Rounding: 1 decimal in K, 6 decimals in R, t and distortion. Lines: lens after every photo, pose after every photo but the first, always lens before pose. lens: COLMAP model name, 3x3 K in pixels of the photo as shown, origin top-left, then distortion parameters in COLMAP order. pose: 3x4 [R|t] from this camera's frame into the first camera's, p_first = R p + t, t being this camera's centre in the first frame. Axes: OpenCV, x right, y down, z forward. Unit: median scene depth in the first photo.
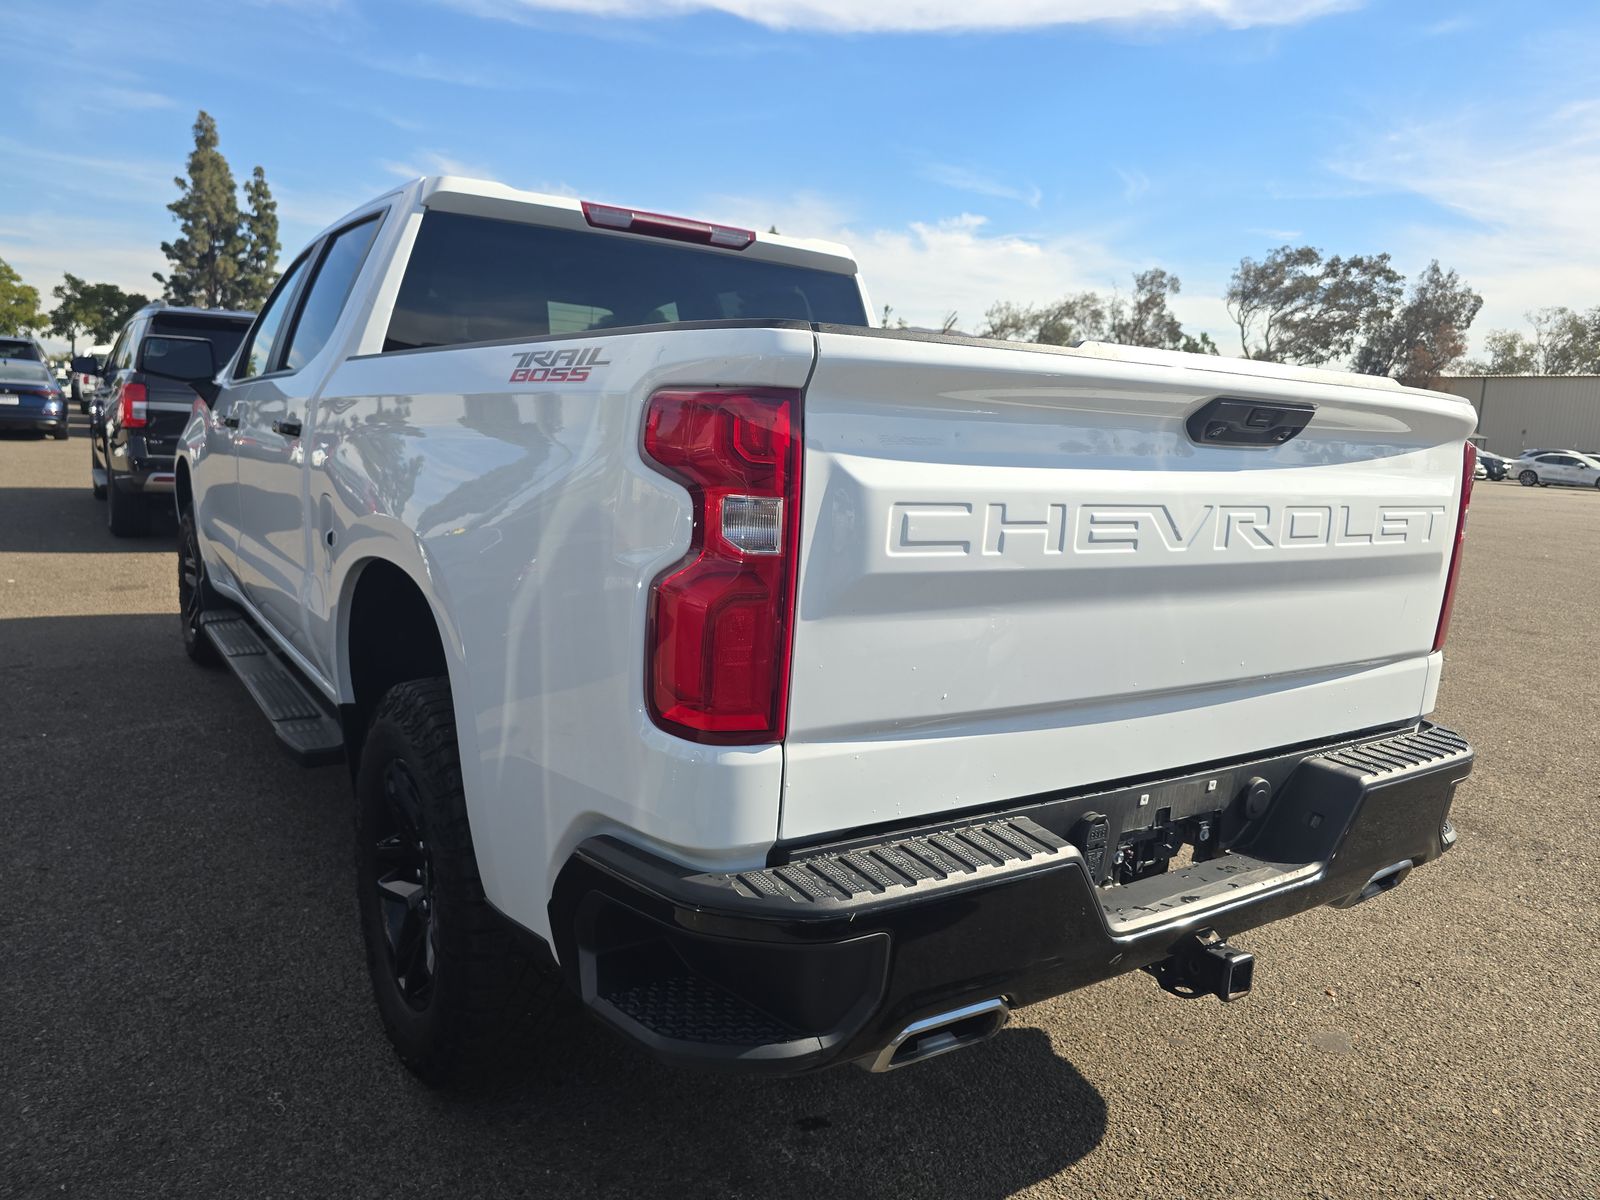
lens RADIAL K [[1091.8, 0, 791.1], [0, 1091.8, 611.3], [0, 0, 1]] dist [0.052094, -0.049817]
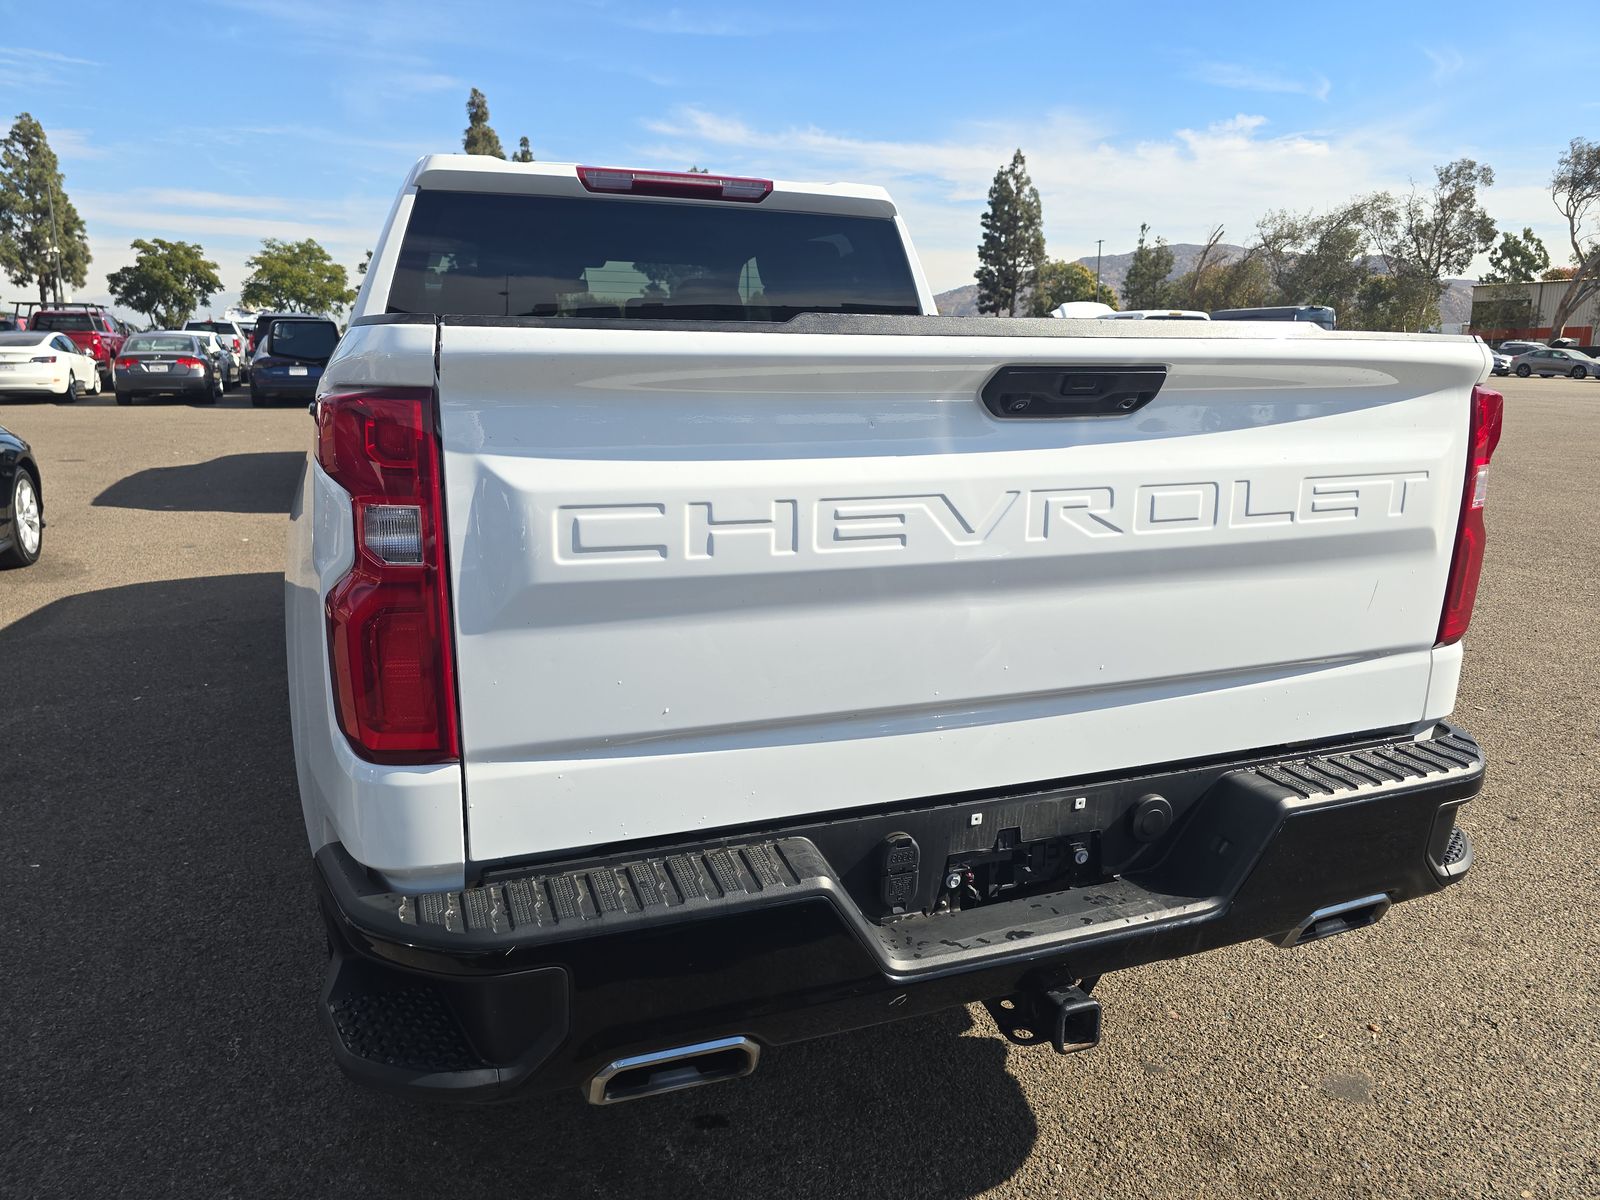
lens RADIAL K [[1091.8, 0, 791.4], [0, 1091.8, 605.3], [0, 0, 1]] dist [0.052094, -0.049817]
pose [[0.973994, 0.005232, -0.226511, 0.301089], [0.005822, 0.998825, 0.048106, -0.036416], [0.226497, -0.048173, 0.972820, 0.089854]]
